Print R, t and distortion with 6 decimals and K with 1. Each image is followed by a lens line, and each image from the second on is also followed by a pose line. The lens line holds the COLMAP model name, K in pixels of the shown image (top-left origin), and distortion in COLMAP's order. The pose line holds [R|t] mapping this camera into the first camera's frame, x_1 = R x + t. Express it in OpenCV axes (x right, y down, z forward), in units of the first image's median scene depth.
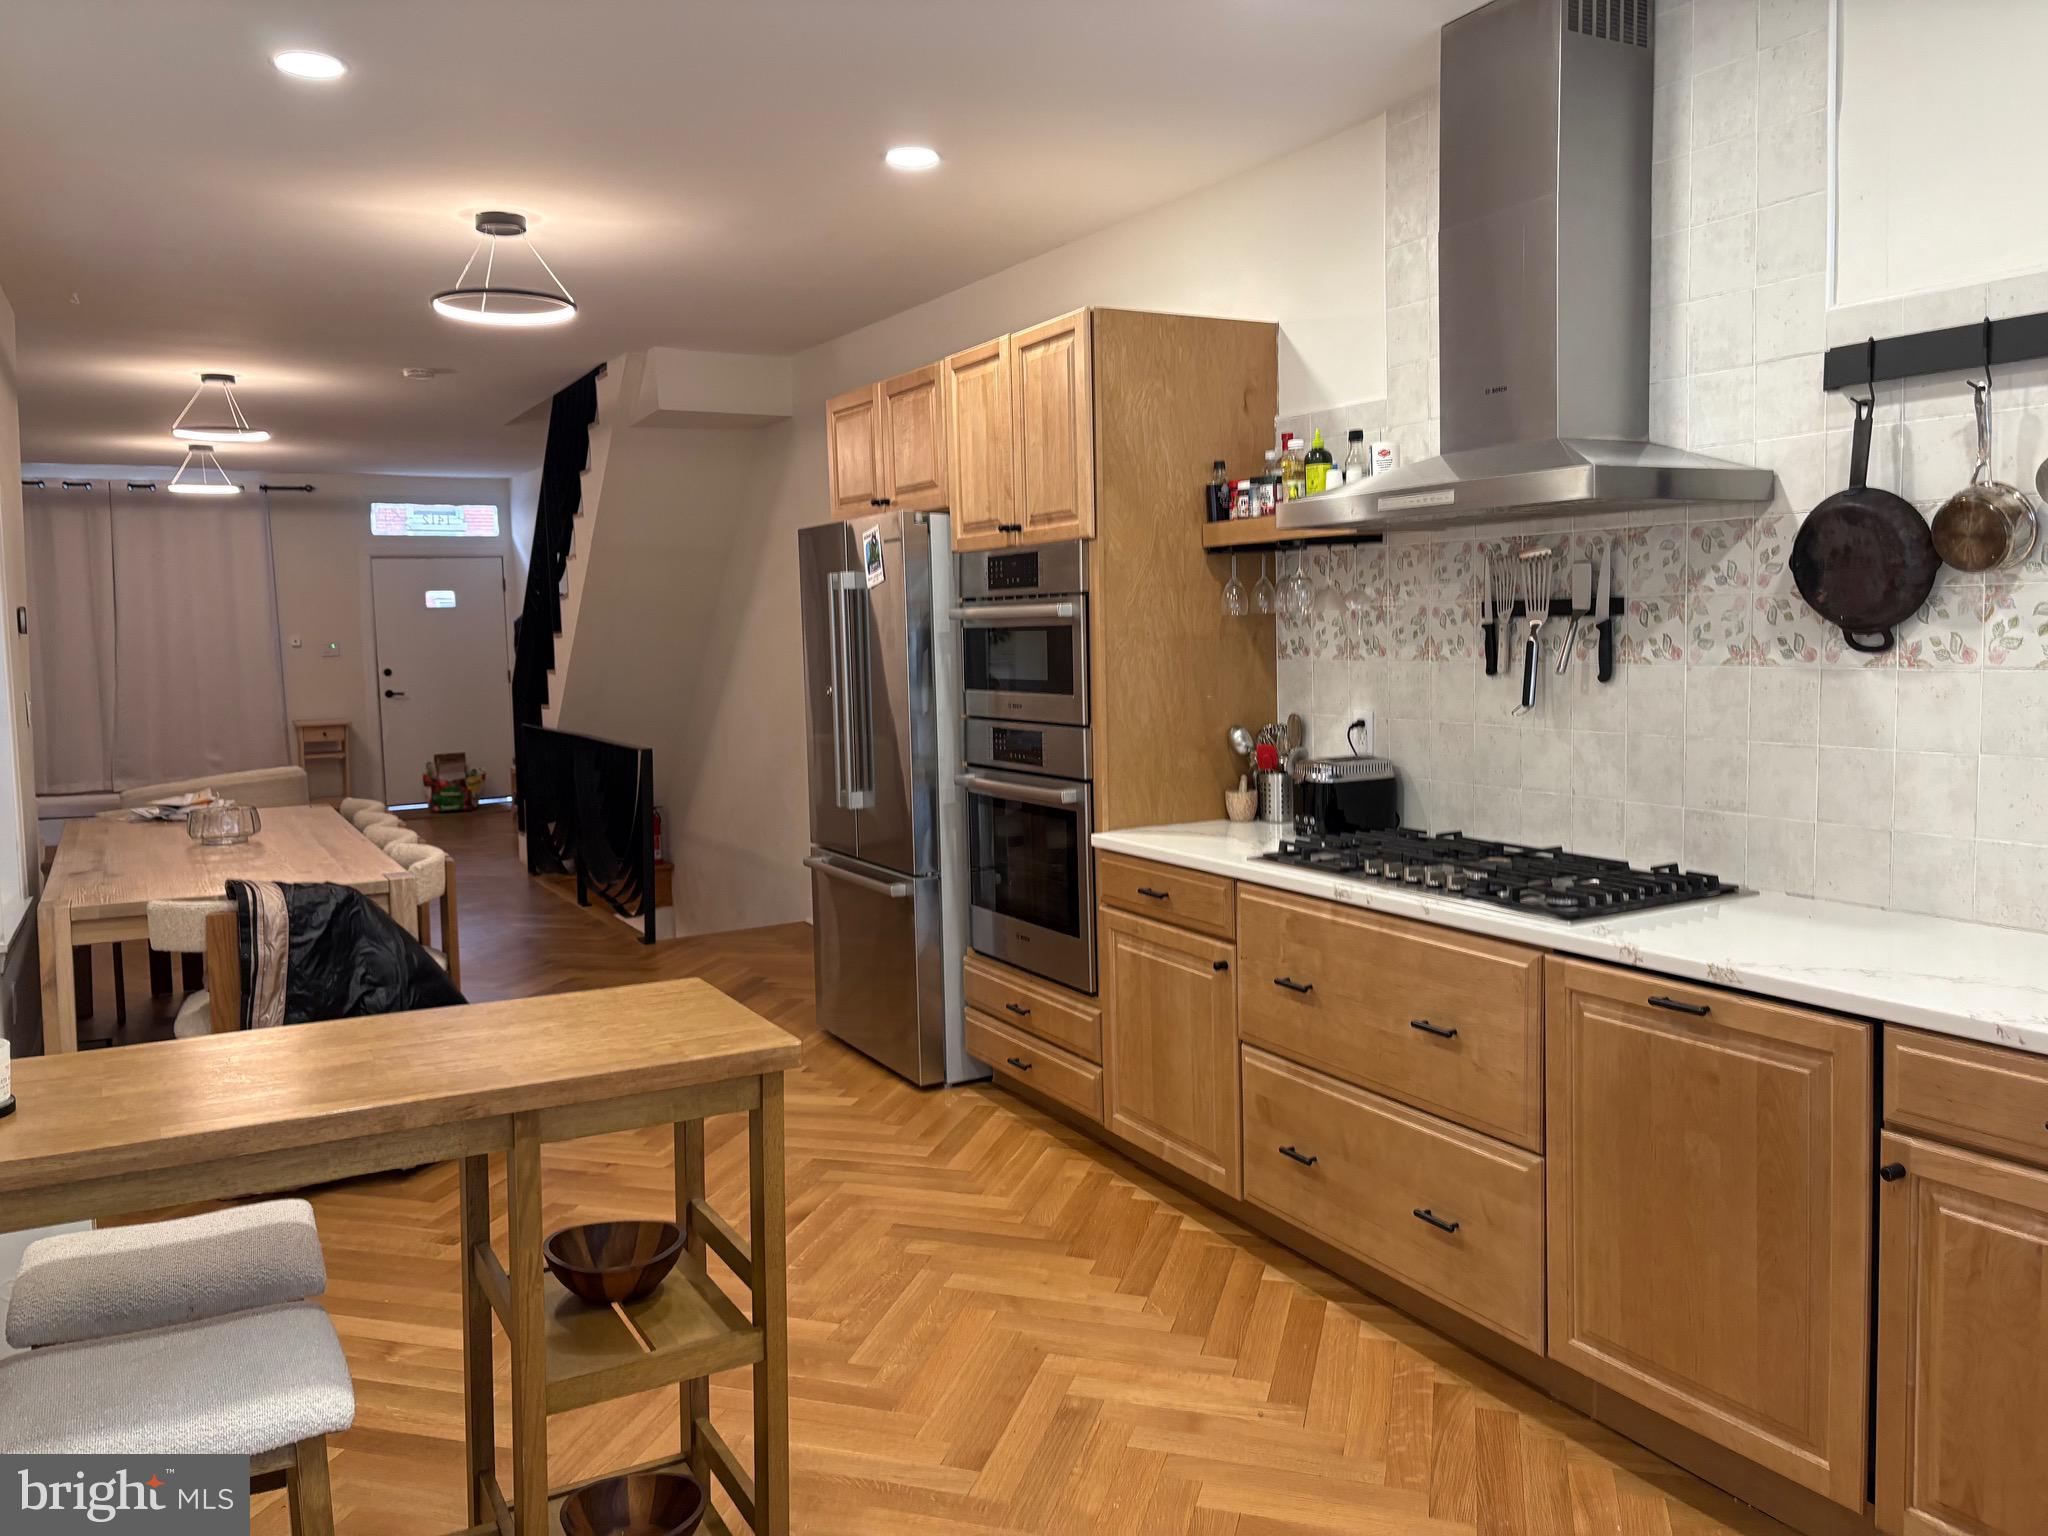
lens RADIAL K [[1530.7, 0, 1027.8], [0, 1530.7, 701.2], [0, 0, 1]] dist [0.037693, -0.025835]
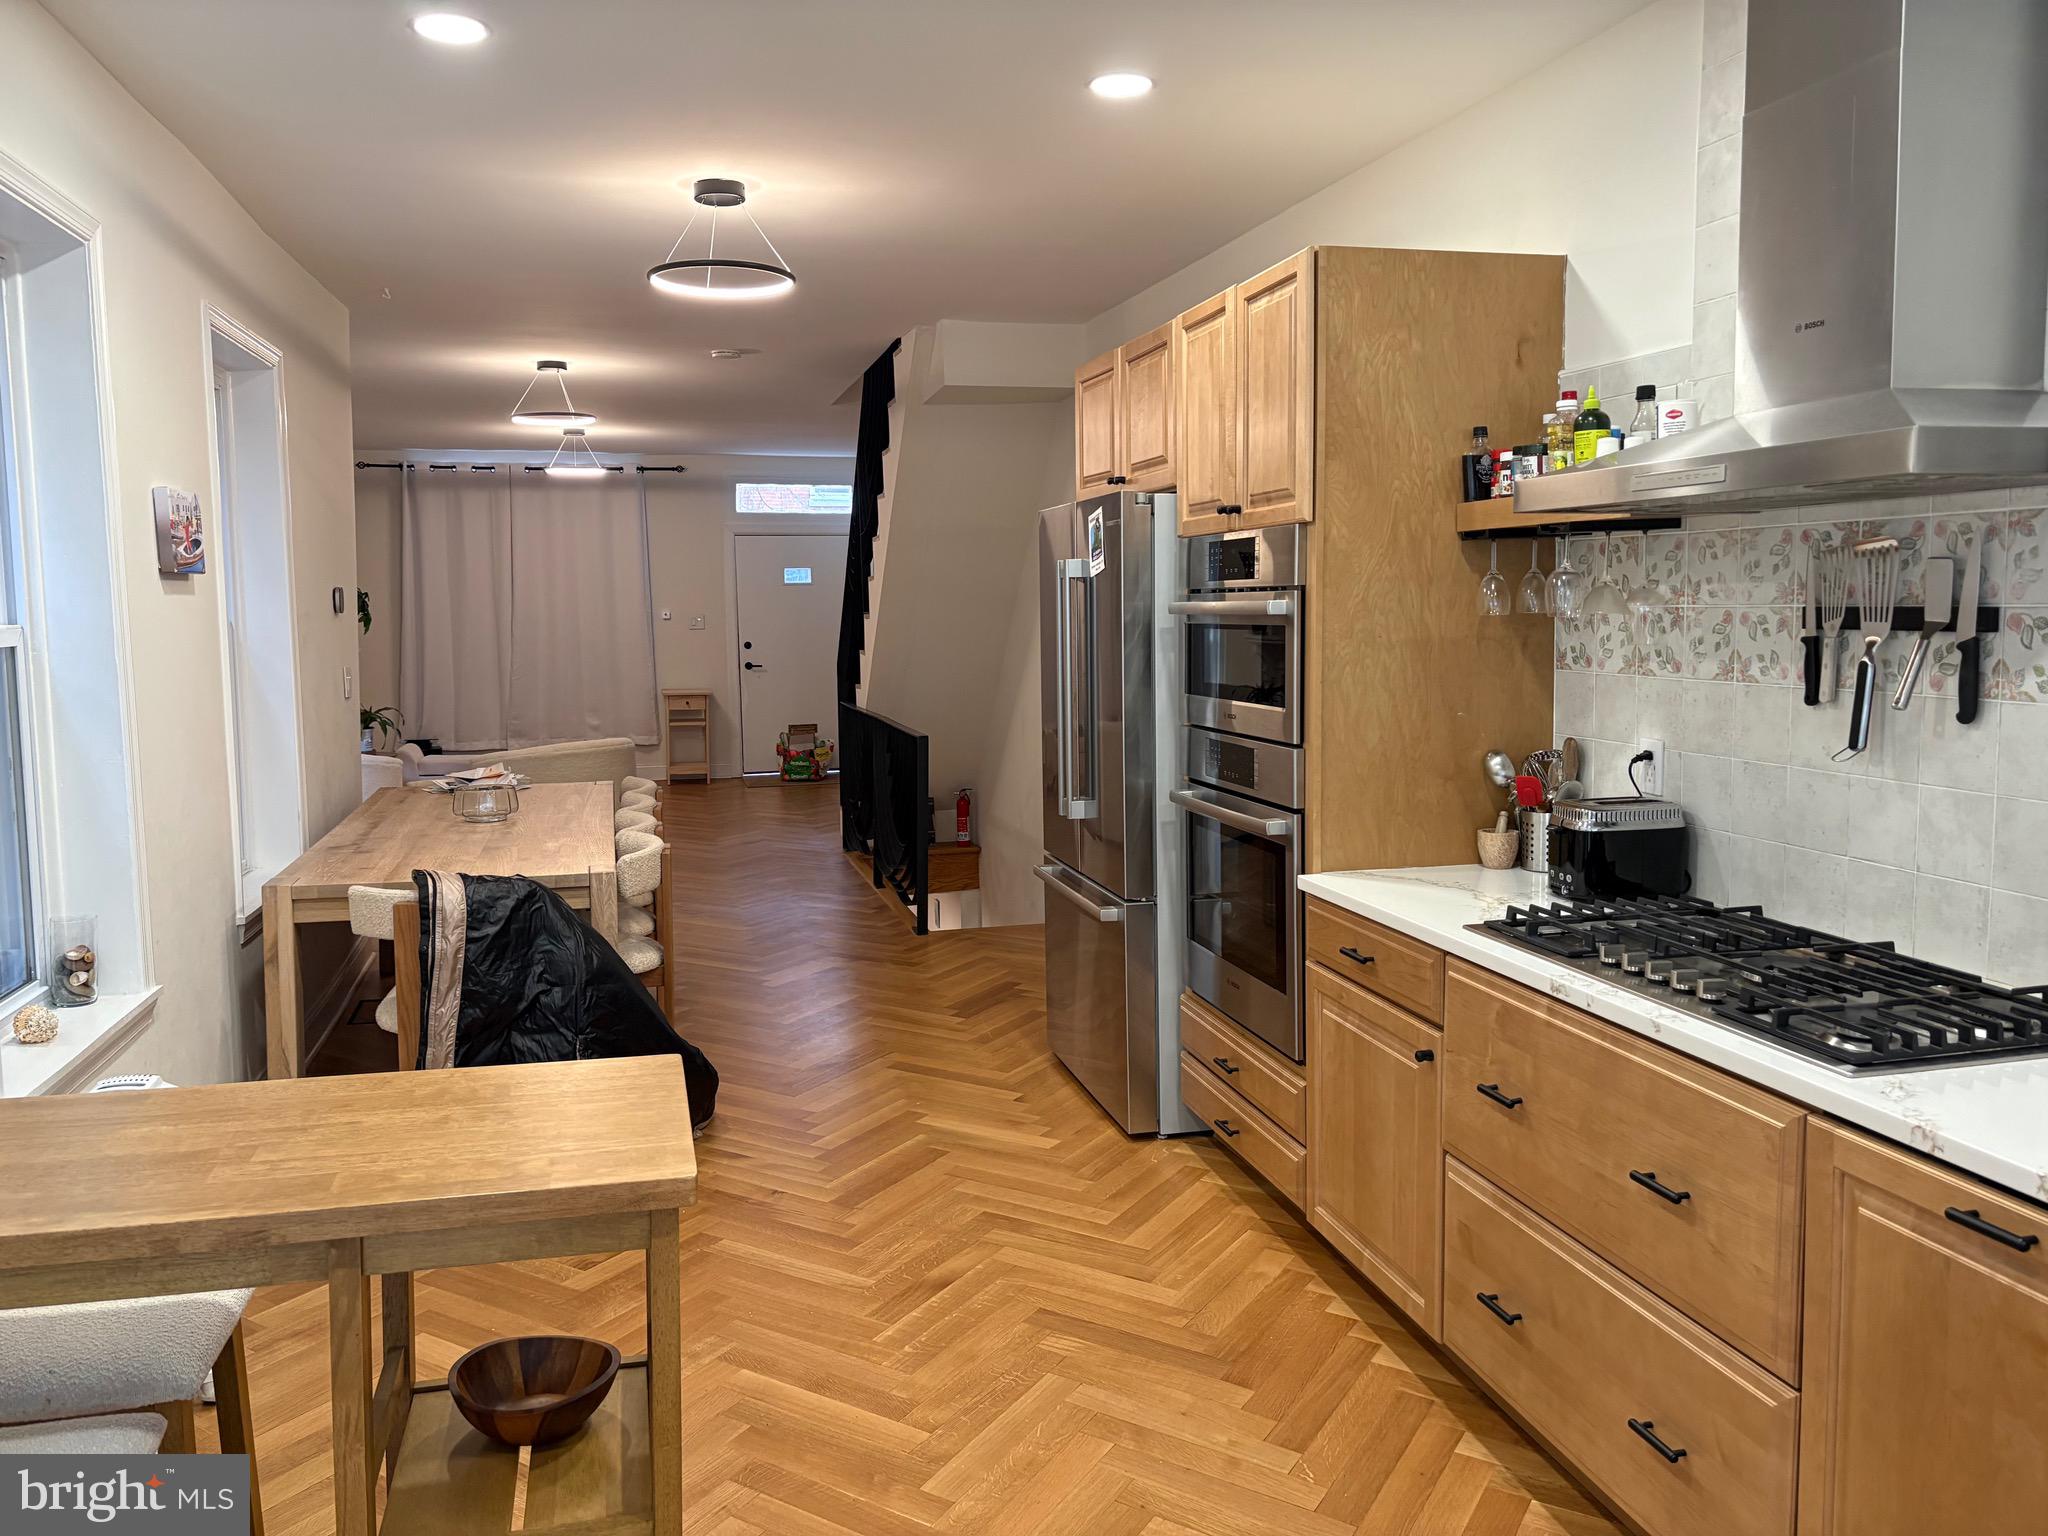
lens RADIAL K [[1530.7, 0, 1009.8], [0, 1530.7, 711.7], [0, 0, 1]] dist [0.037693, -0.025835]
pose [[0.962875, 0.030553, -0.268215, 0.113167], [-0.023698, 0.999305, 0.028757, -0.023676], [0.268907, -0.021333, 0.962930, 0.144552]]
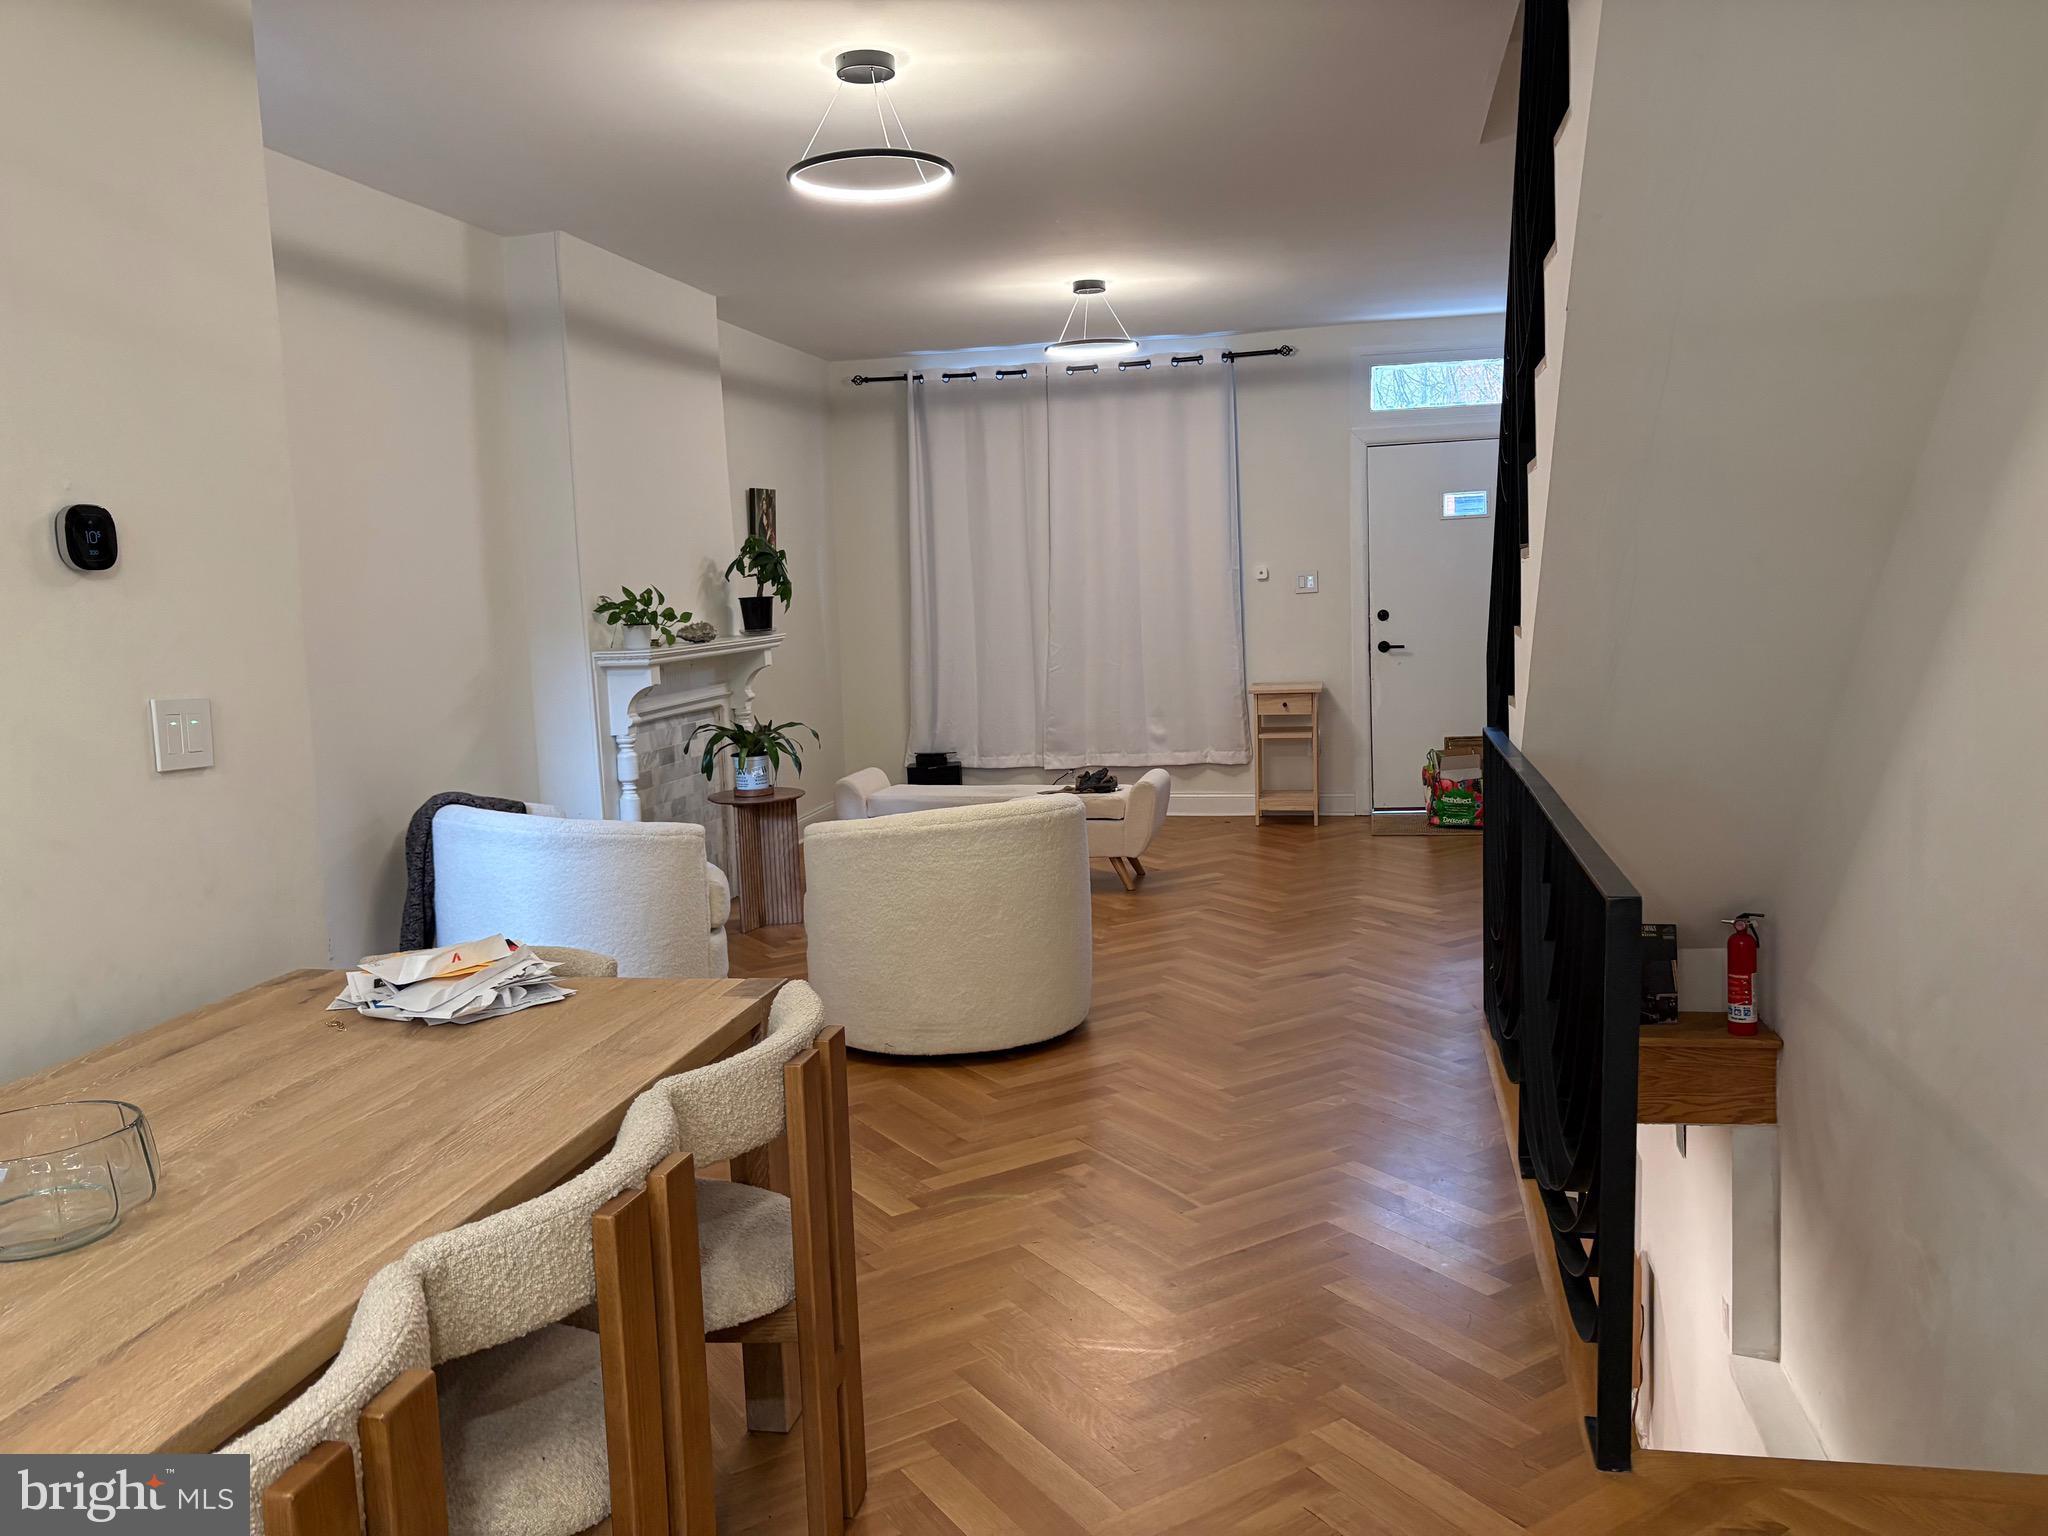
lens RADIAL K [[1530.7, 0, 1016.0], [0, 1530.7, 782.5], [0, 0, 1]] dist [0.037693, -0.025835]
pose [[0.738236, 0.079650, -0.669824, -0.226318], [-0.011713, 0.994368, 0.105333, -0.046493], [0.674441, -0.069915, 0.735011, 1.198495]]
